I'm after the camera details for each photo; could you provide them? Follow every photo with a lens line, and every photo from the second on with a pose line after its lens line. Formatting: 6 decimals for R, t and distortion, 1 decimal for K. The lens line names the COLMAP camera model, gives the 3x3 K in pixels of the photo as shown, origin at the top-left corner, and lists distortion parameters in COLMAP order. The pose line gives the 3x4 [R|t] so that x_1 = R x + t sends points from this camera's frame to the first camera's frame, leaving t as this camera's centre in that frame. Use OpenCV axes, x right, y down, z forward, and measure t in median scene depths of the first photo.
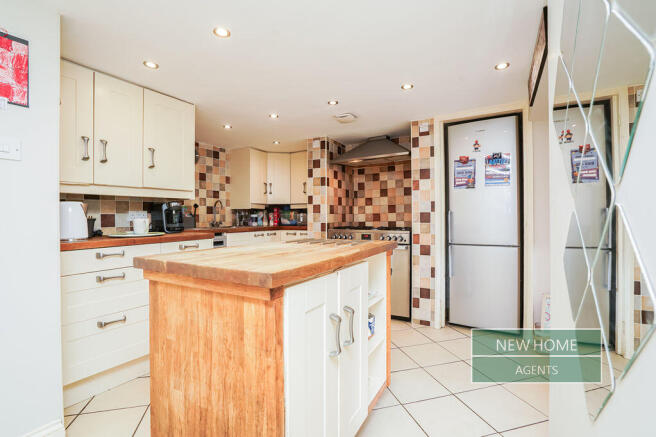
lens RADIAL K [[308.5, 0, 324.1], [0, 308.5, 218.0], [0, 0, 1]] dist [-0.042559, 0.012912]
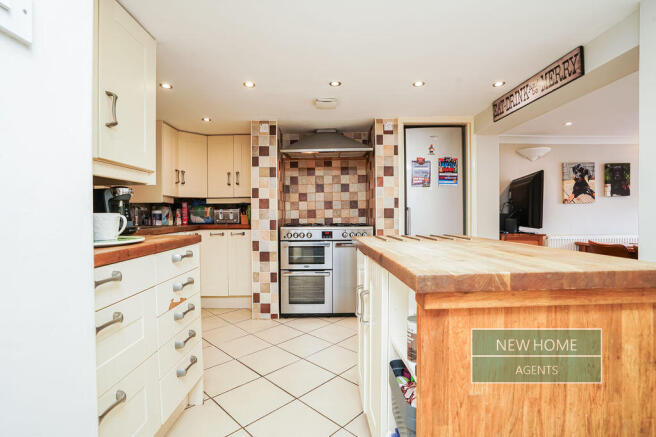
lens RADIAL K [[308.5, 0, 321.8], [0, 308.5, 217.7], [0, 0, 1]] dist [-0.042559, 0.012912]
pose [[0.853198, -0.007676, 0.521531, -0.388264], [0.006001, 0.999970, 0.004900, 0.006926], [-0.521553, -0.001050, 0.853218, 0.217123]]
